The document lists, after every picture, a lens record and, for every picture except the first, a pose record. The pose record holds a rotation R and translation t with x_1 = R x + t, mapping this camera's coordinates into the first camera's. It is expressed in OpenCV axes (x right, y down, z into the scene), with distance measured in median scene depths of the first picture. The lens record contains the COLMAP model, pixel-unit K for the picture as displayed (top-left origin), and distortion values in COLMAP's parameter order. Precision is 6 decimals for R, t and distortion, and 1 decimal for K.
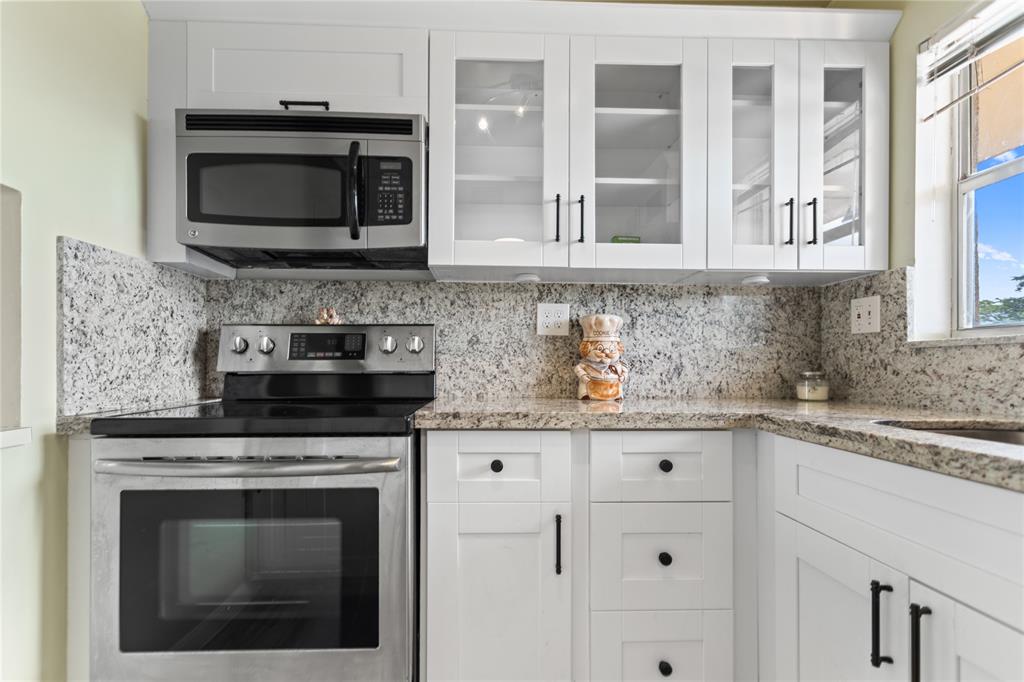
lens RADIAL K [[500.8, 0, 505.5], [0, 500.8, 363.2], [0, 0, 1]] dist [0.001192, 0.000502]
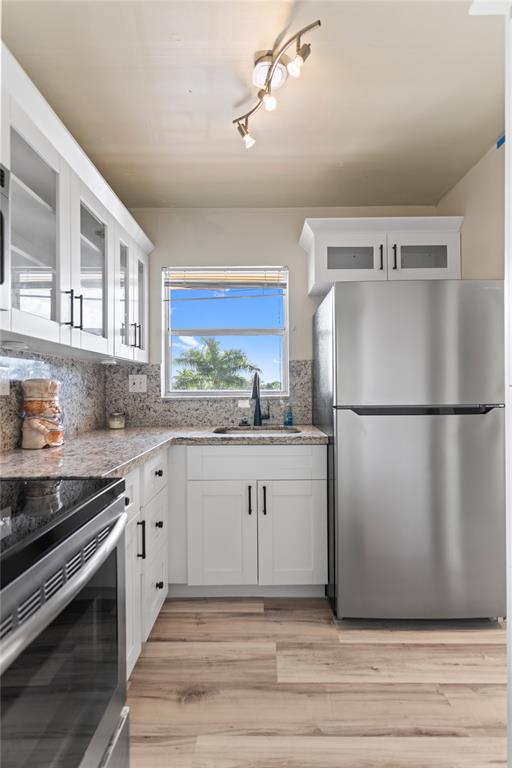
lens RADIAL K [[366.9, 0, 259.3], [0, 366.9, 388.8], [0, 0, 1]] dist [0.001862, 0.000329]
pose [[0.039913, -0.003456, 0.999197, -0.738222], [0.001959, 0.999992, 0.003380, -0.077306], [-0.999201, 0.001822, 0.039919, 0.440851]]
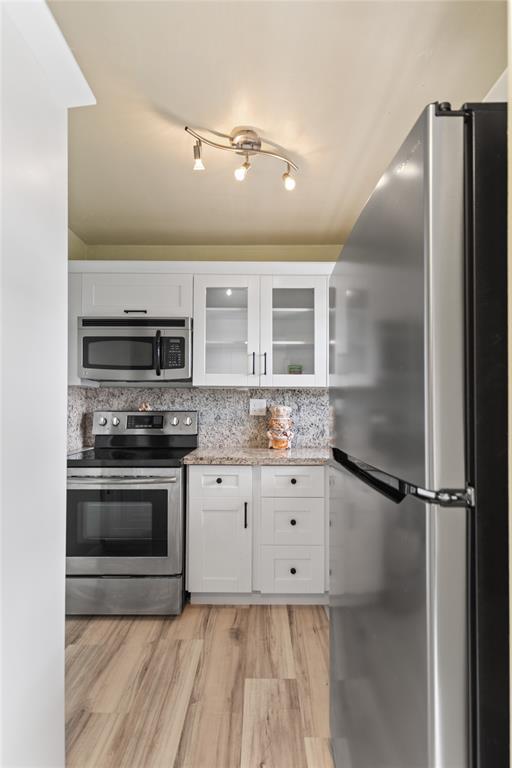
lens RADIAL K [[379.7, 0, 257.2], [0, 379.7, 402.5], [0, 0, 1]] dist [0.001223, 0.001774]
pose [[0.999216, -0.000562, -0.039587, 0.165853], [0.000188, 0.999955, -0.009448, -0.100504], [0.039590, 0.009433, 0.999171, -0.538733]]
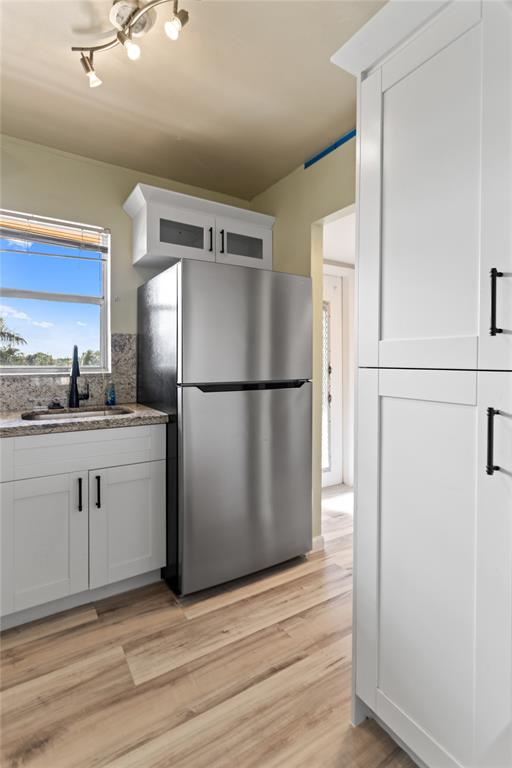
lens RADIAL K [[372.6, 0, 255.1], [0, 372.6, 365.3], [0, 0, 1]] dist [0.000154, 0.000865]
pose [[-0.502126, -0.011796, 0.864714, -0.696338], [-0.007388, 0.999929, 0.009350, -0.086990], [-0.864763, -0.001693, -0.502177, 0.610305]]
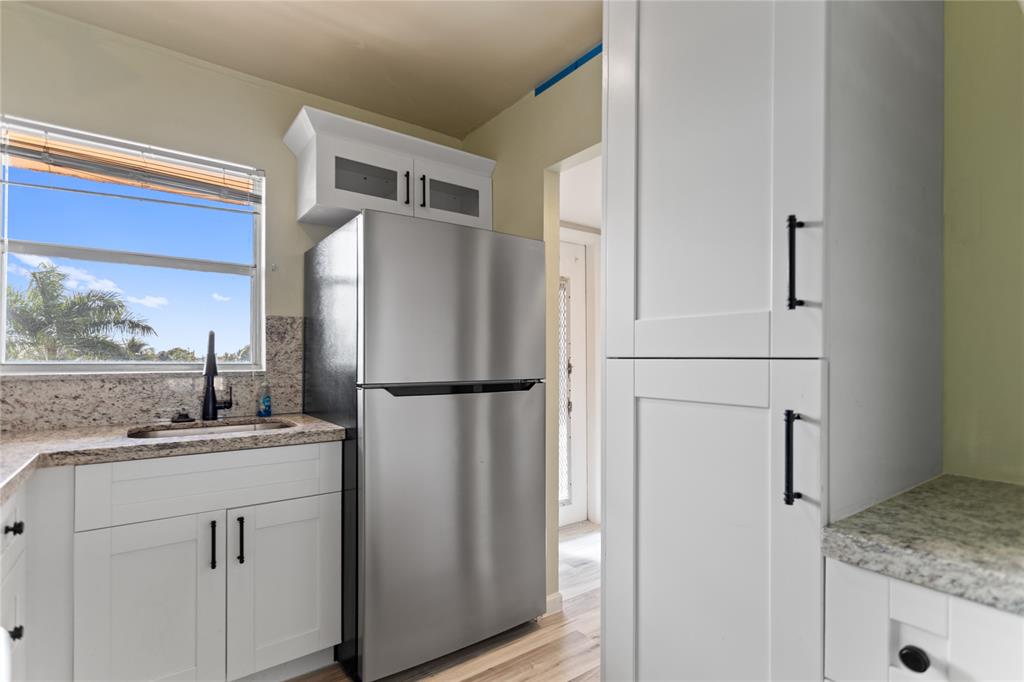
lens RADIAL K [[491.6, 0, 504.2], [0, 491.6, 358.4], [0, 0, 1]] dist [0.004650, 0.000383]
pose [[-0.556095, 0.000000, 0.831118, -0.665227], [-0.006956, 0.999965, -0.004654, -0.074114], [-0.831089, -0.008370, -0.556076, 0.577180]]
